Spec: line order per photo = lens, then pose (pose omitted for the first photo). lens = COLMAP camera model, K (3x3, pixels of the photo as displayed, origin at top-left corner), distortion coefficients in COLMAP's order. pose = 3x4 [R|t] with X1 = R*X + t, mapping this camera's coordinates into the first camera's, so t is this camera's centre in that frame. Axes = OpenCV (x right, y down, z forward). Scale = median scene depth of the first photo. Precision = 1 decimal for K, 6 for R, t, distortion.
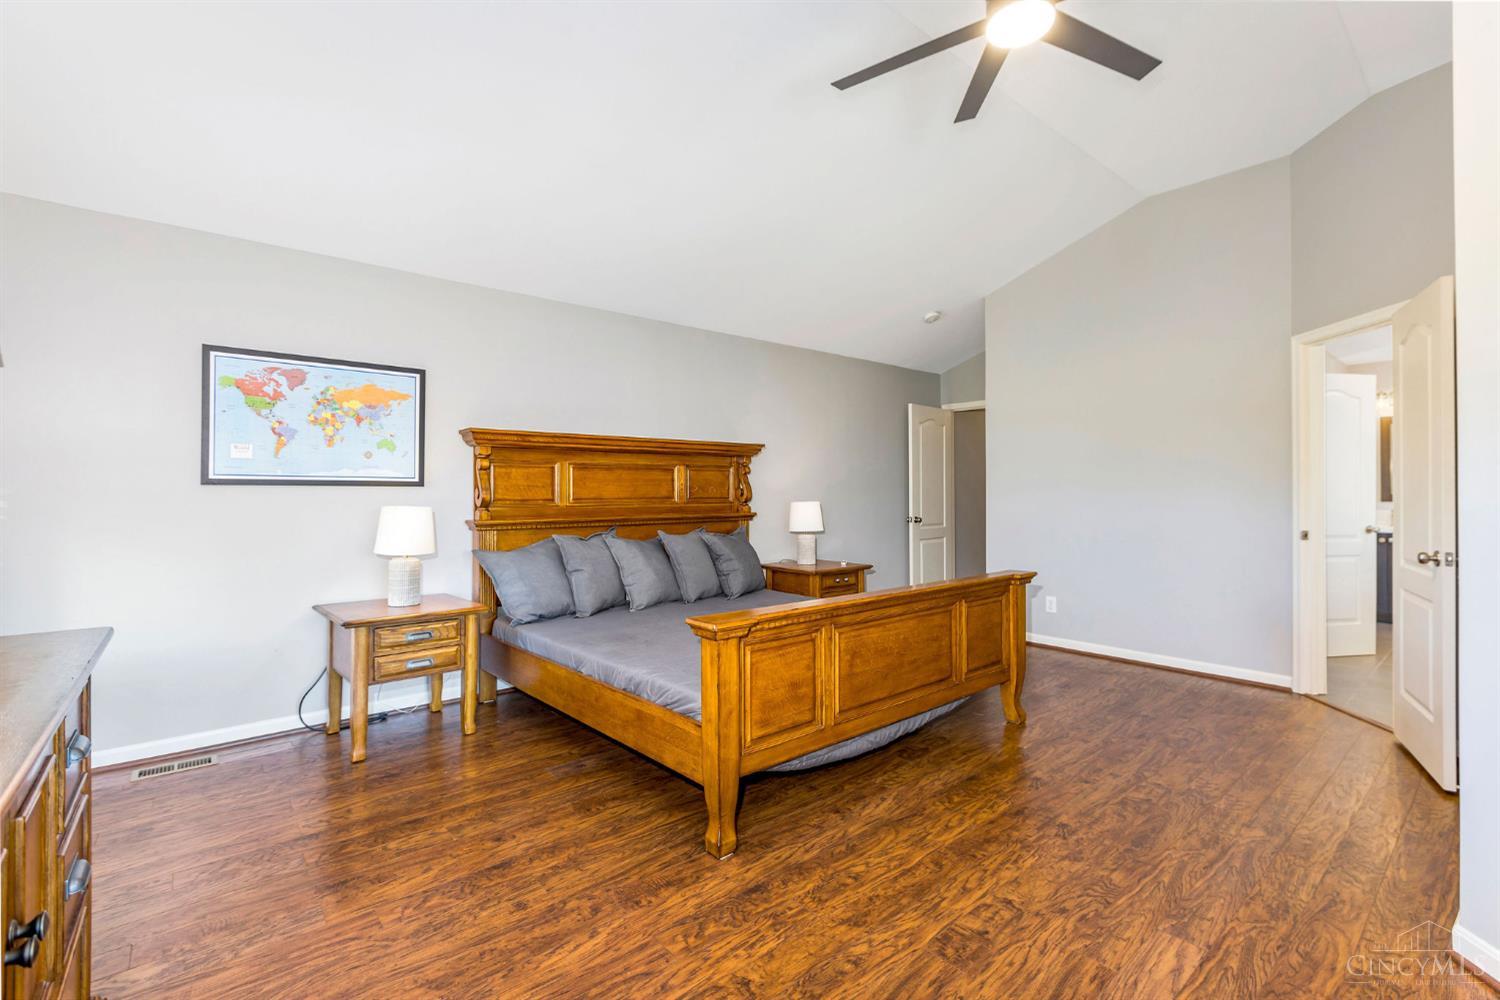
lens RADIAL K [[667.1, 0, 735.3], [0, 667.1, 484.8], [0, 0, 1]] dist [-0.001885, -0.000203]
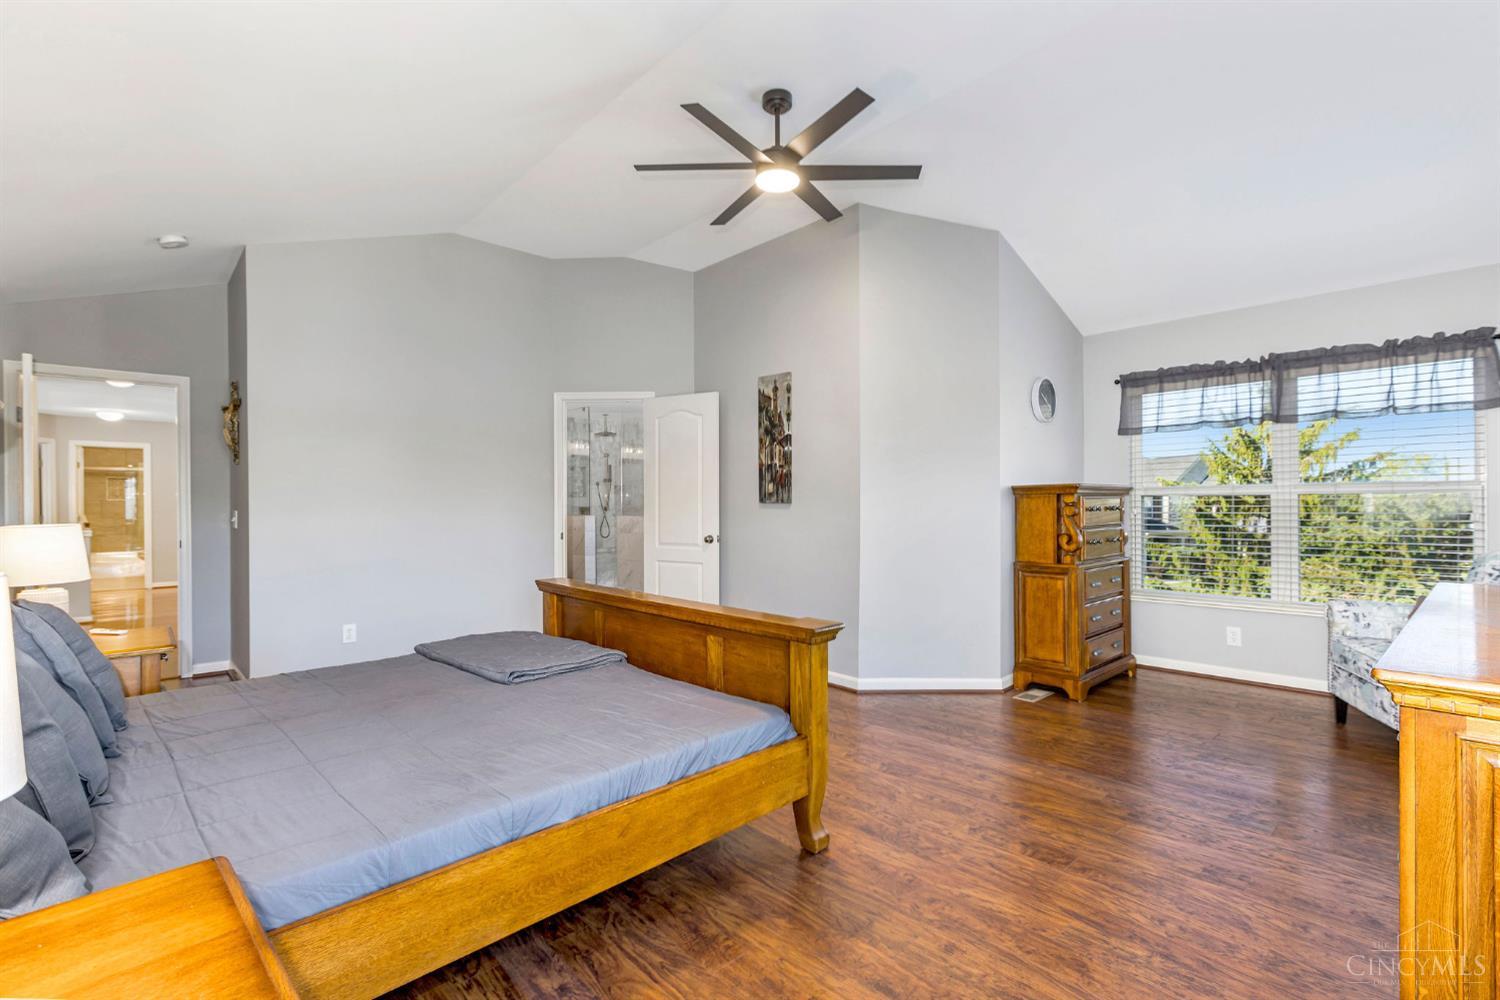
lens RADIAL K [[721.7, 0, 750.0], [0, 721.7, 500.0], [0, 0, 1]] dist [-0.000011, 0.000116]
pose [[-0.080157, 0.006502, 0.996761, -1.327975], [-0.004626, 0.999966, -0.006895, 0.018037], [-0.996772, -0.005164, -0.080124, 1.387054]]
